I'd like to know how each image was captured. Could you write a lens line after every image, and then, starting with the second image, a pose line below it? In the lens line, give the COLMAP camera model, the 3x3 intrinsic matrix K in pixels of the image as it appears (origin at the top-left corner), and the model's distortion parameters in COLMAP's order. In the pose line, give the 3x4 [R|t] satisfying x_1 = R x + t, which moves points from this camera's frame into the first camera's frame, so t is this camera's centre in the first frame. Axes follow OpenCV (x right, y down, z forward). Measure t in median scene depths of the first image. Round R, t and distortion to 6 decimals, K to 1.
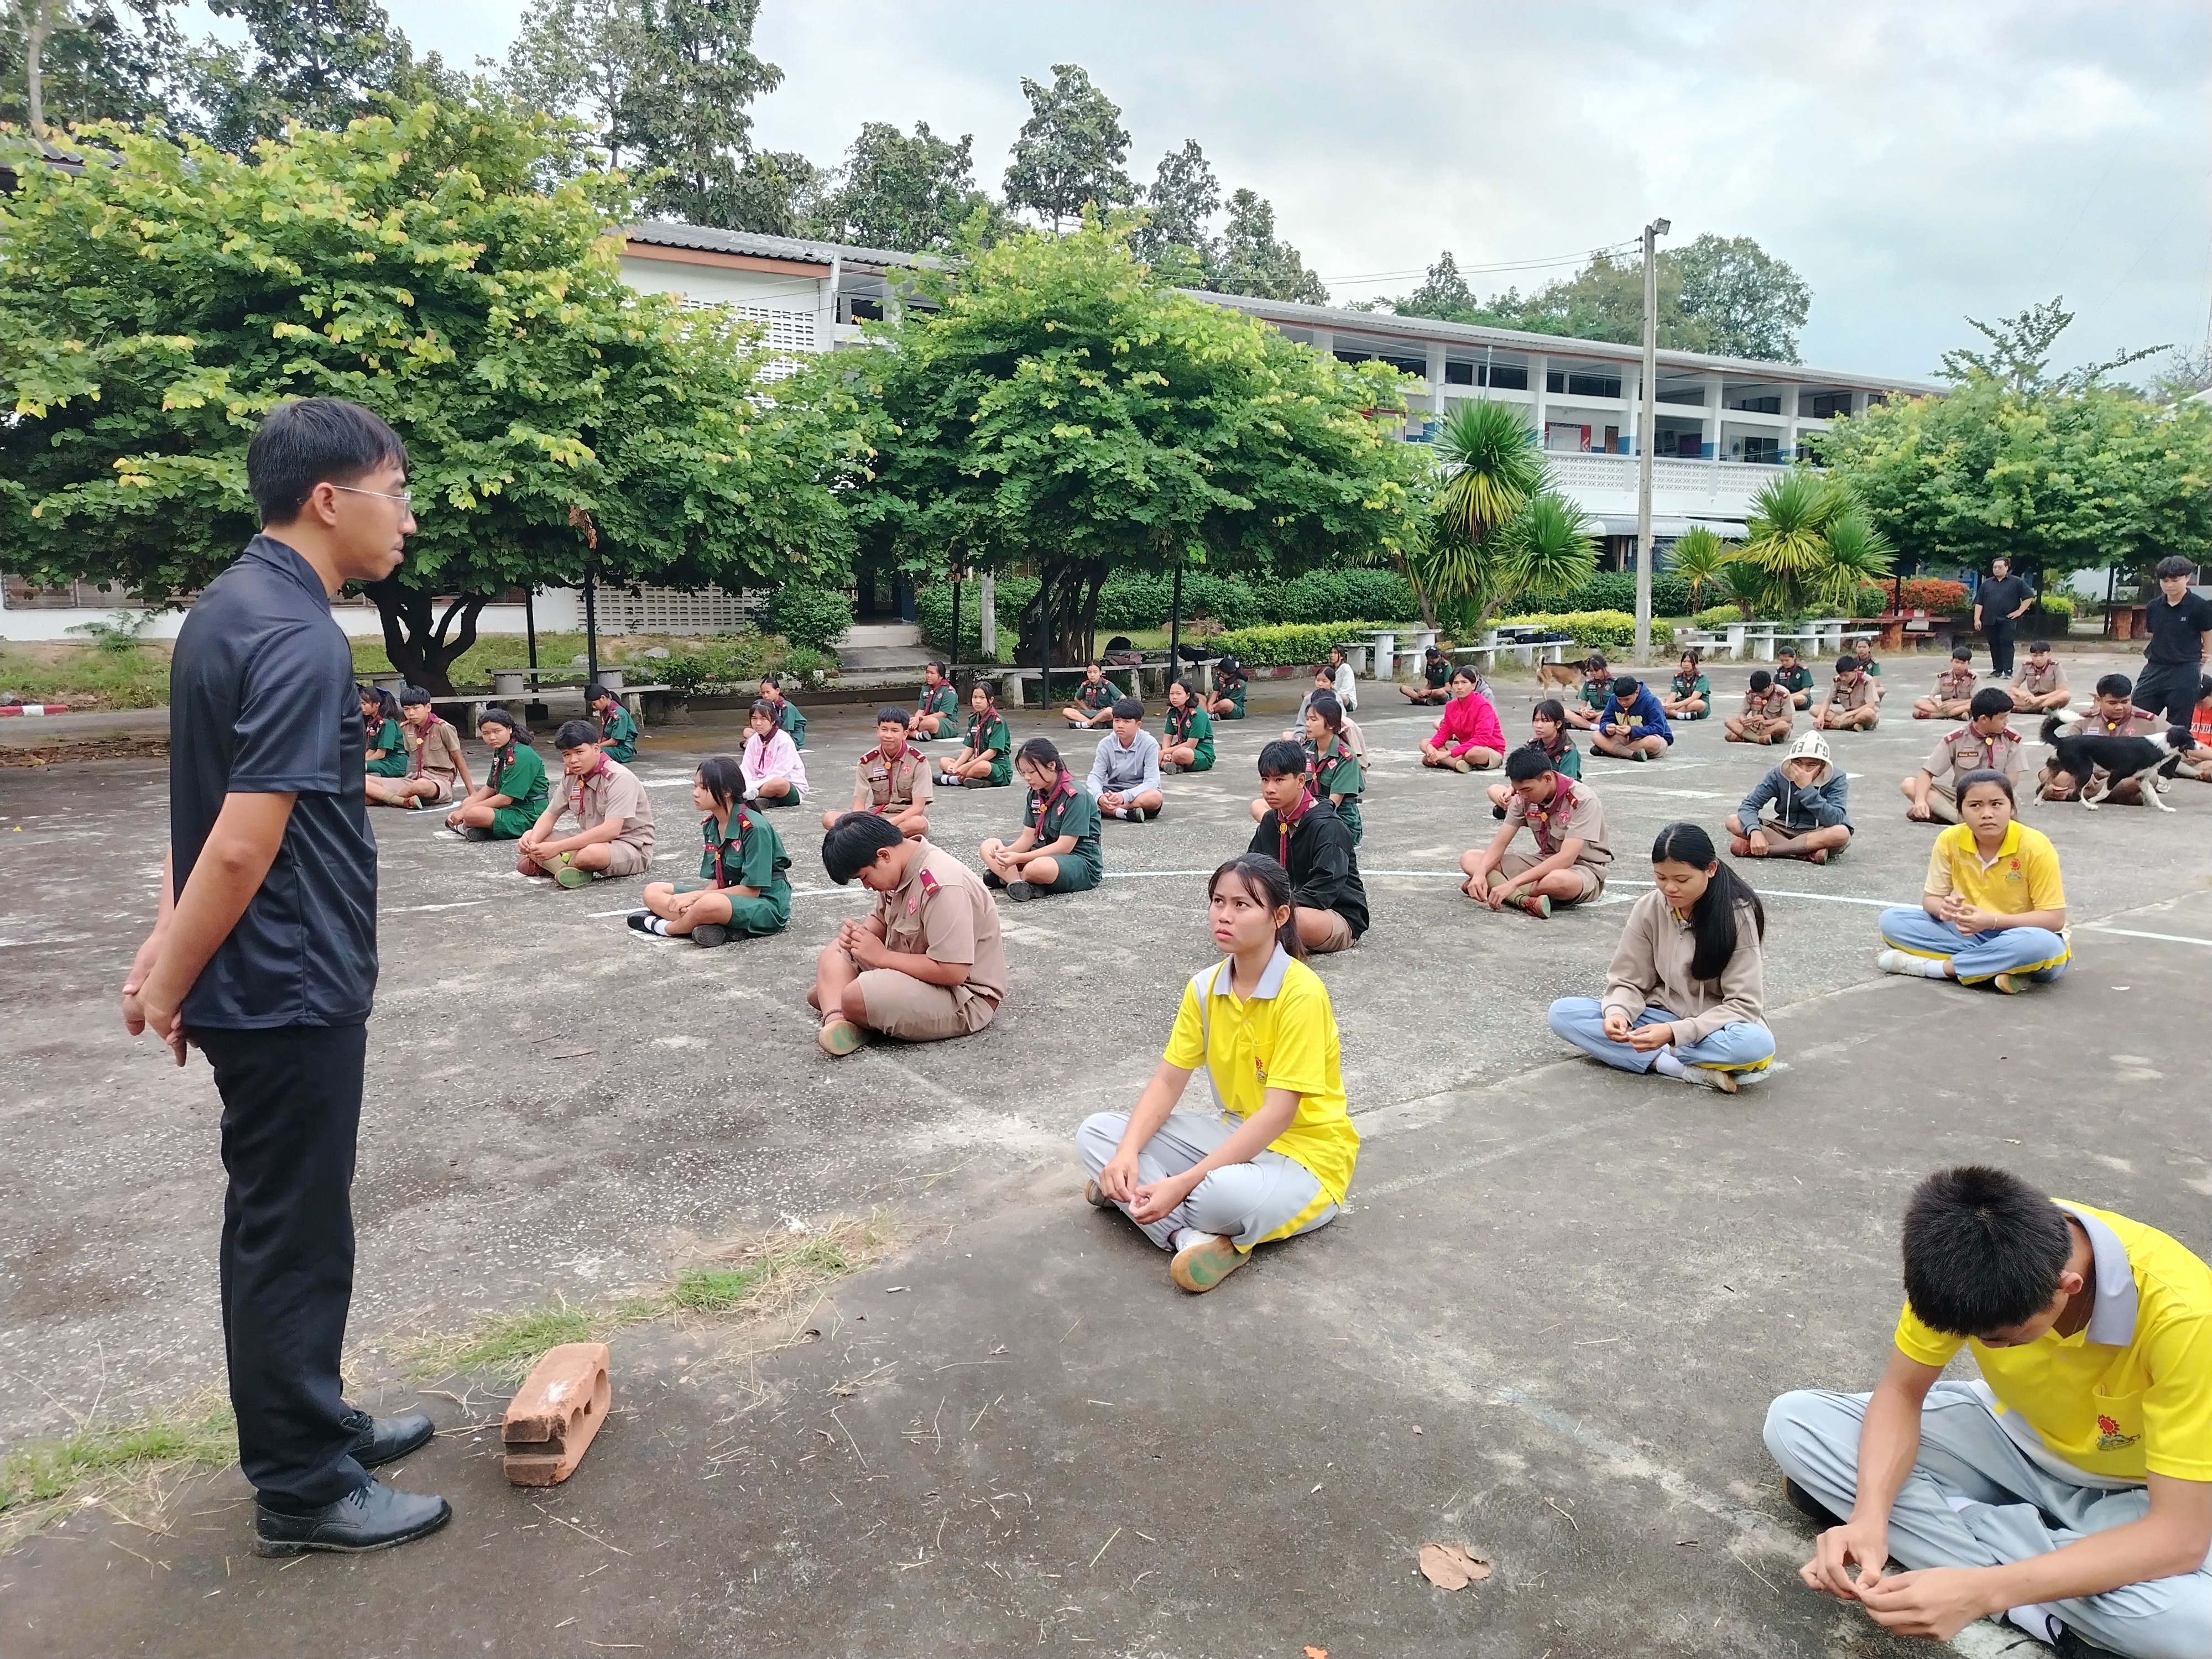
lens RADIAL K [[1537.8, 0, 1123.6], [0, 1537.8, 828.2], [0, 0, 1]] dist [0.007822, -0.006643]
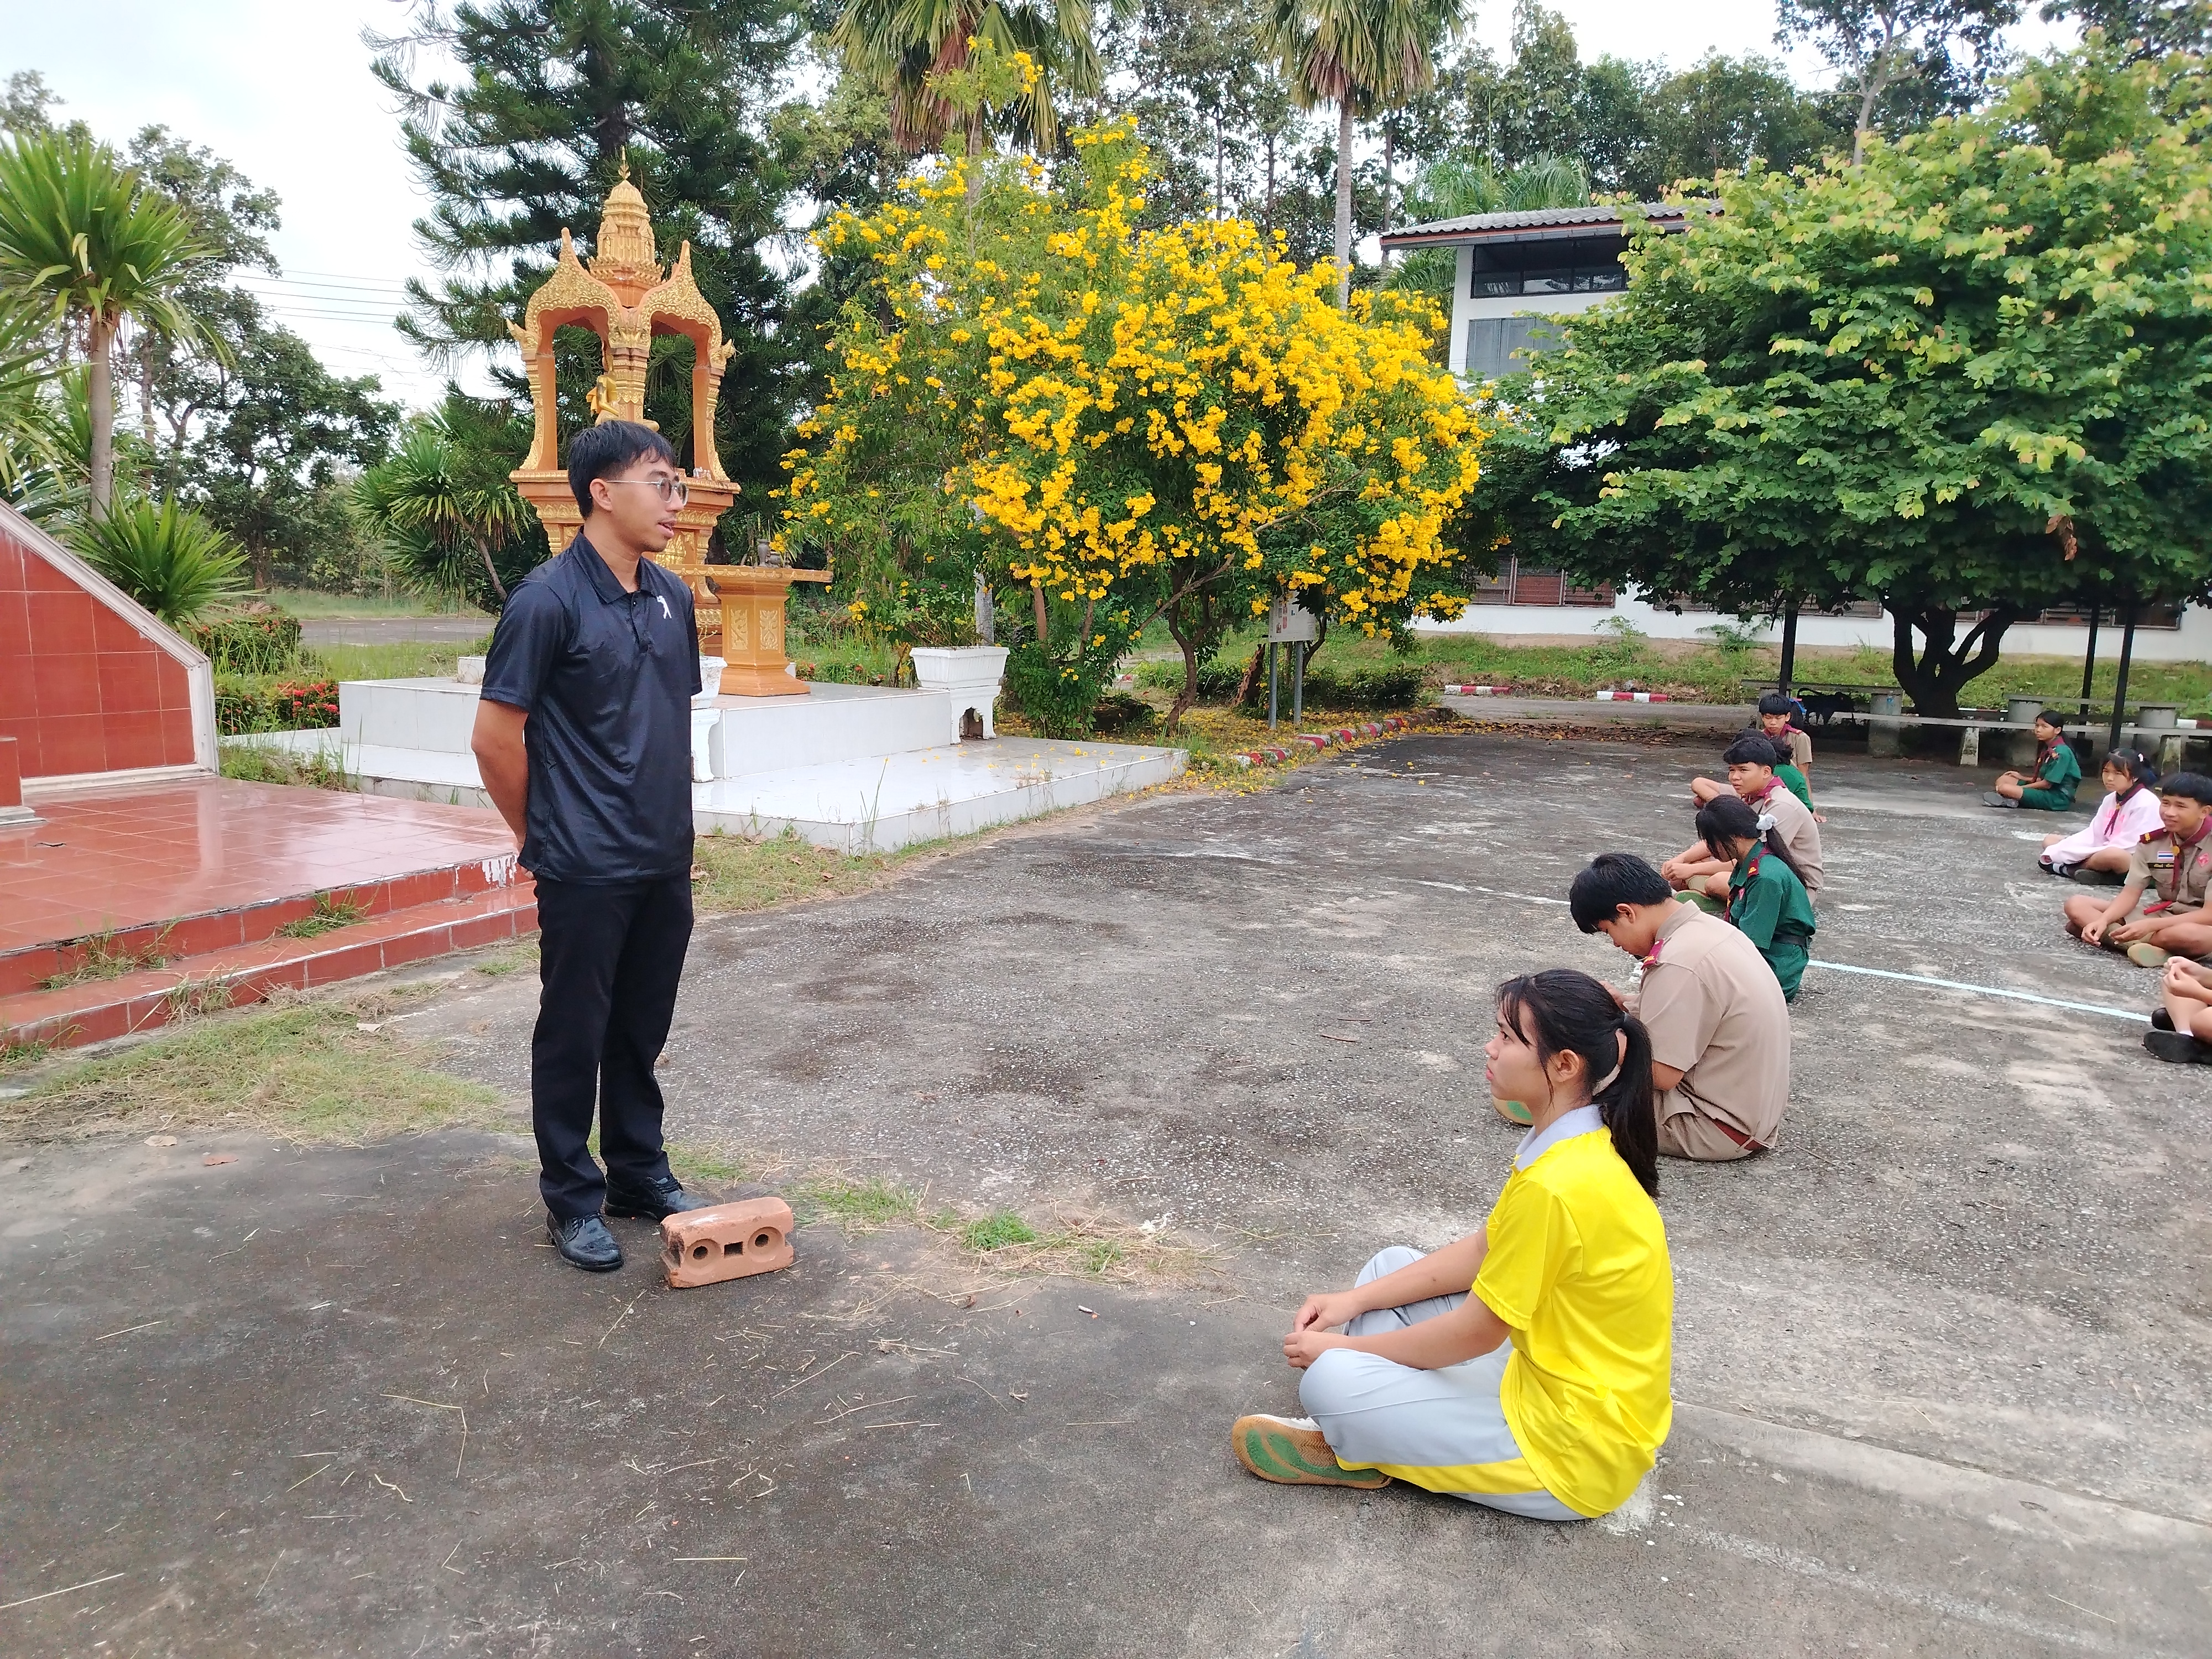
lens RADIAL K [[1537.8, 0, 1119.4], [0, 1537.8, 827.4], [0, 0, 1]] dist [0.007822, -0.006643]
pose [[0.491143, 0.158232, -0.856587, 0.160619], [-0.166477, 0.982288, 0.085999, -0.021224], [0.855023, 0.100364, 0.508786, 0.124182]]
